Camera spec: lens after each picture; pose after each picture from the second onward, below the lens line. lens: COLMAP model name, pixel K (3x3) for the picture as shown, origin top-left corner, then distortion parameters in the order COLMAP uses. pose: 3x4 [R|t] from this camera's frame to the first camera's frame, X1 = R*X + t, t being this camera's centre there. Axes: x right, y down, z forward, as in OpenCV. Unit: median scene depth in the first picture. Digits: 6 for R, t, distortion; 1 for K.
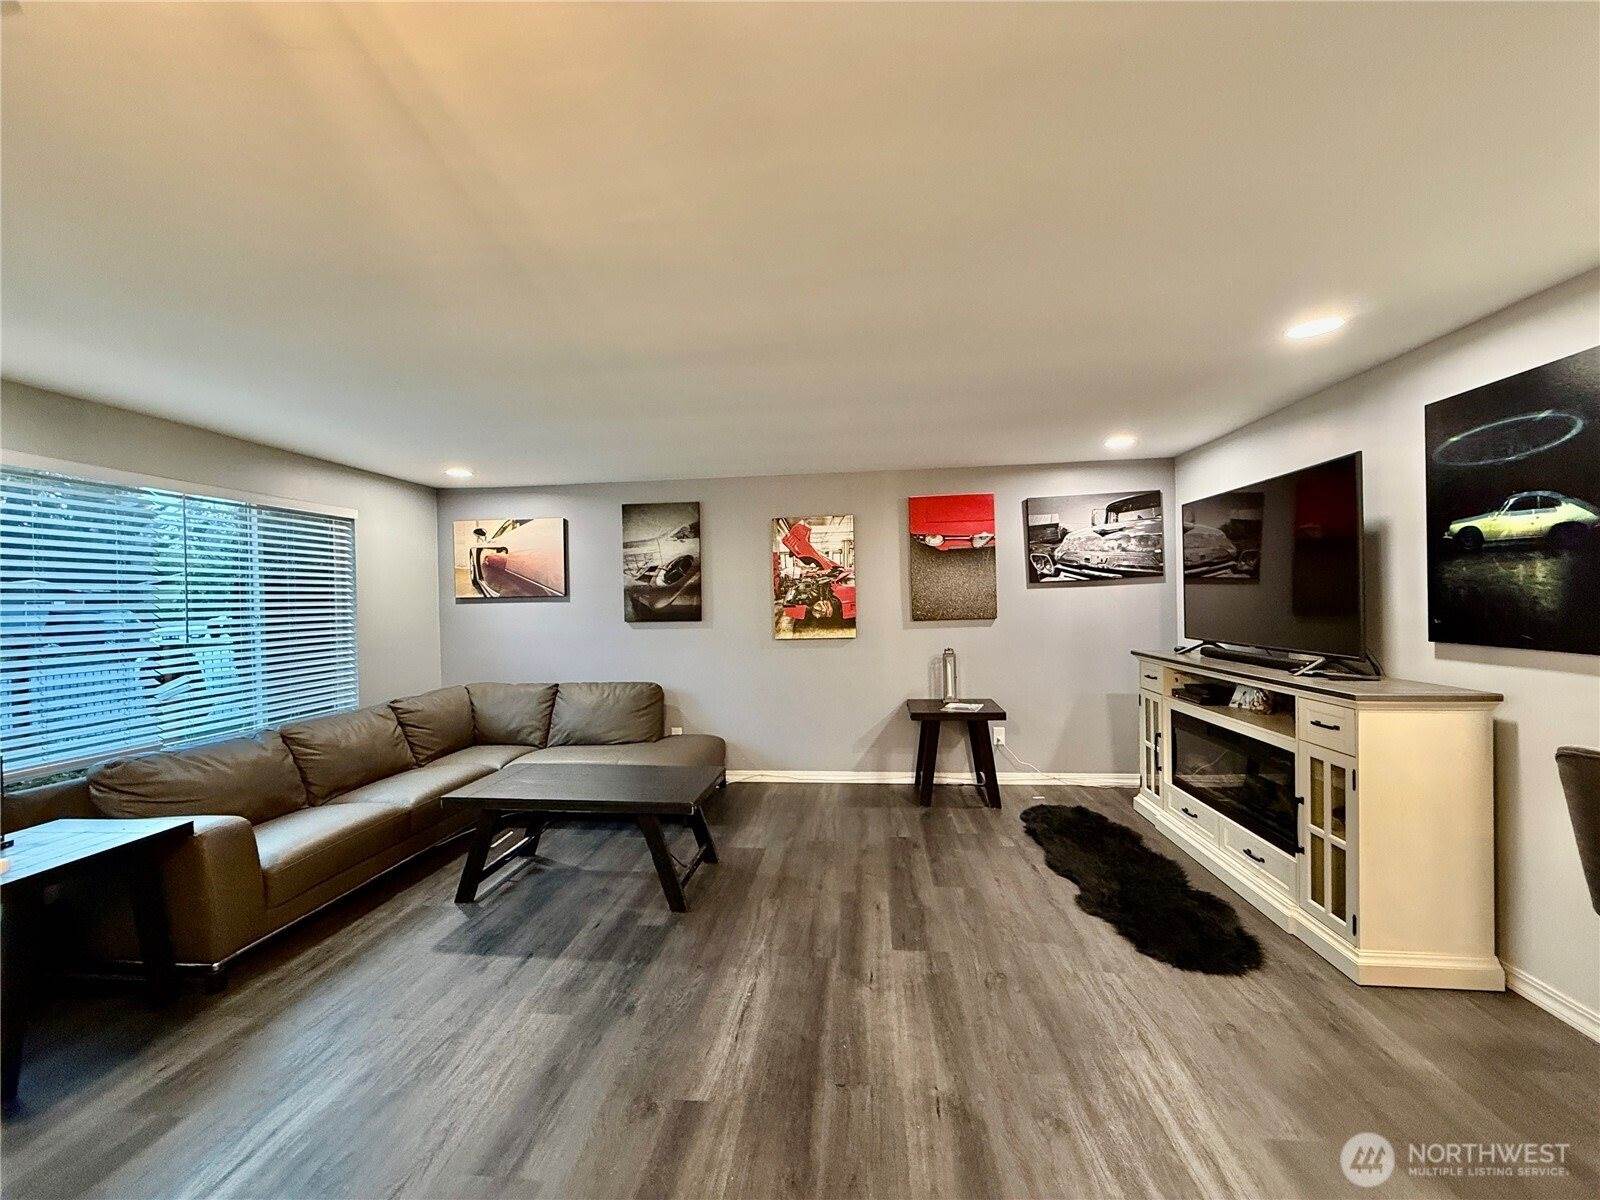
lens RADIAL K [[638.3, 0, 799.0], [0, 638.3, 604.8], [0, 0, 1]] dist [0.000511, 0.000141]
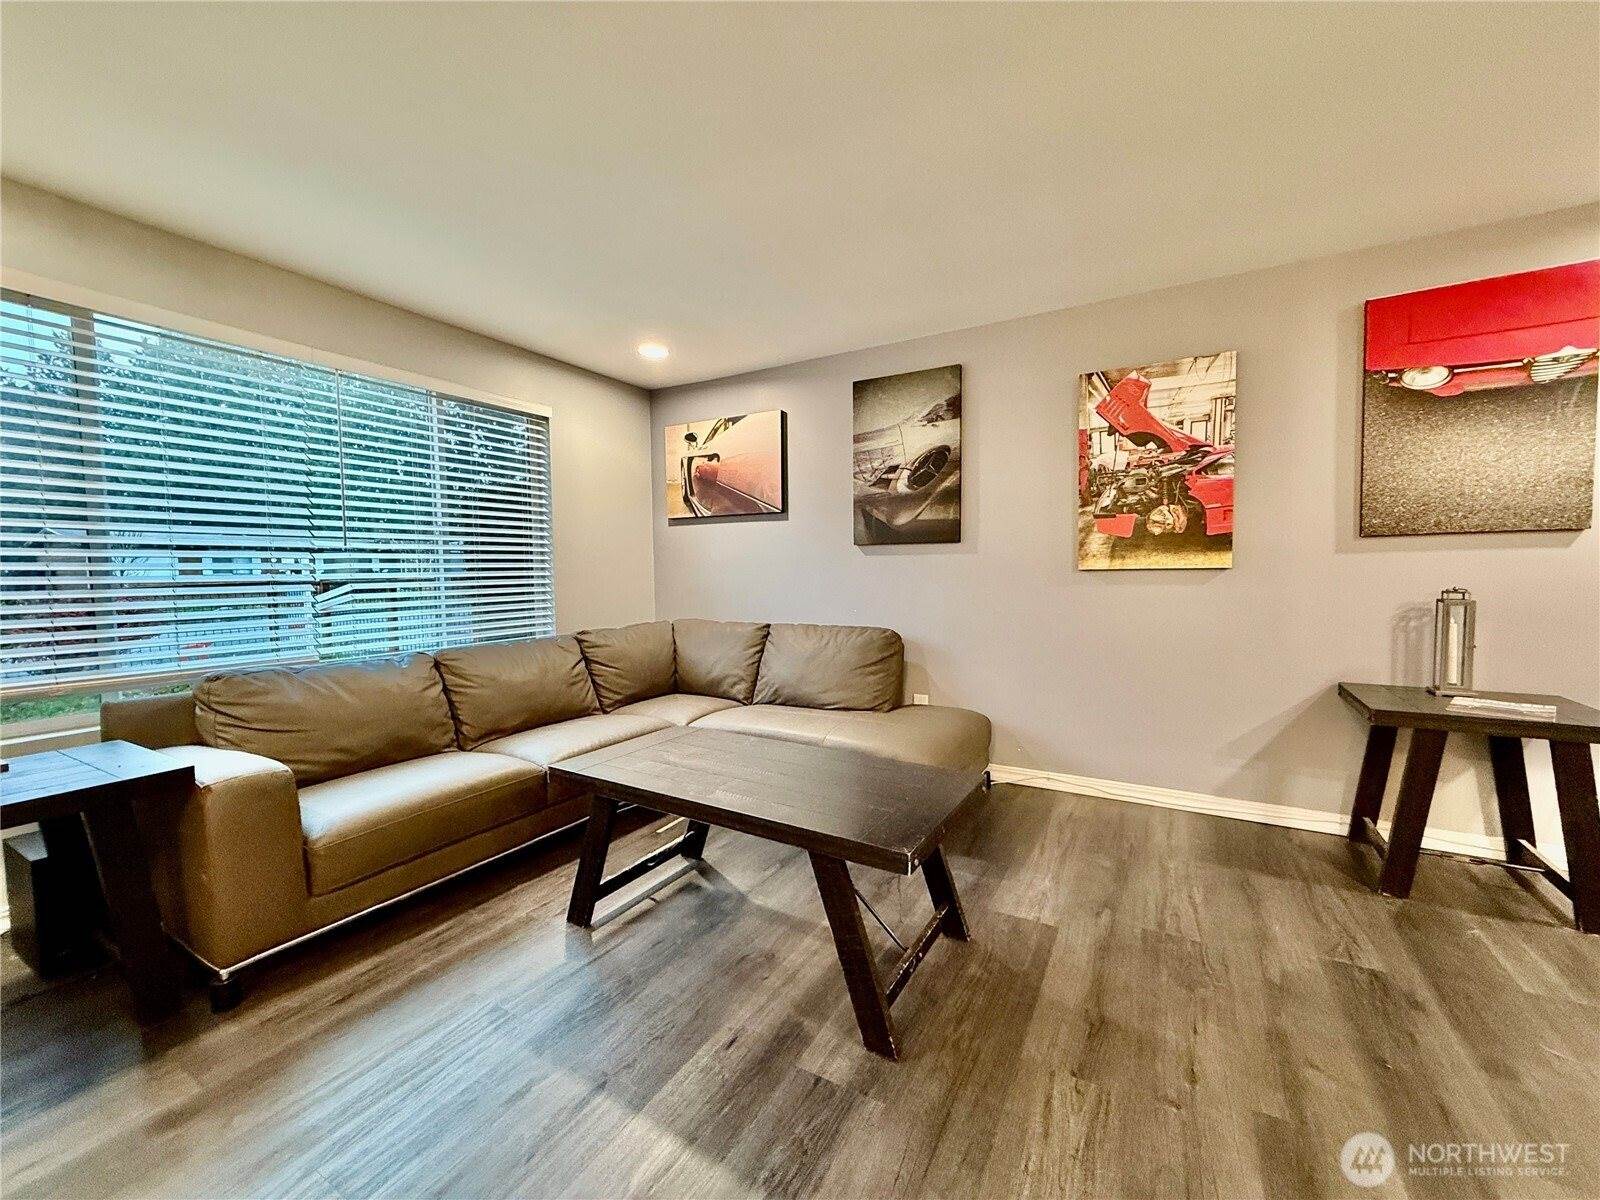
lens RADIAL K [[638.3, 0, 802.4], [0, 638.3, 600.2], [0, 0, 1]] dist [0.000511, 0.000141]
pose [[0.914050, 0.032947, -0.404261, -0.032950], [-0.013221, 0.998586, 0.051490, 0.060346], [0.405386, -0.041720, 0.913193, 0.343688]]
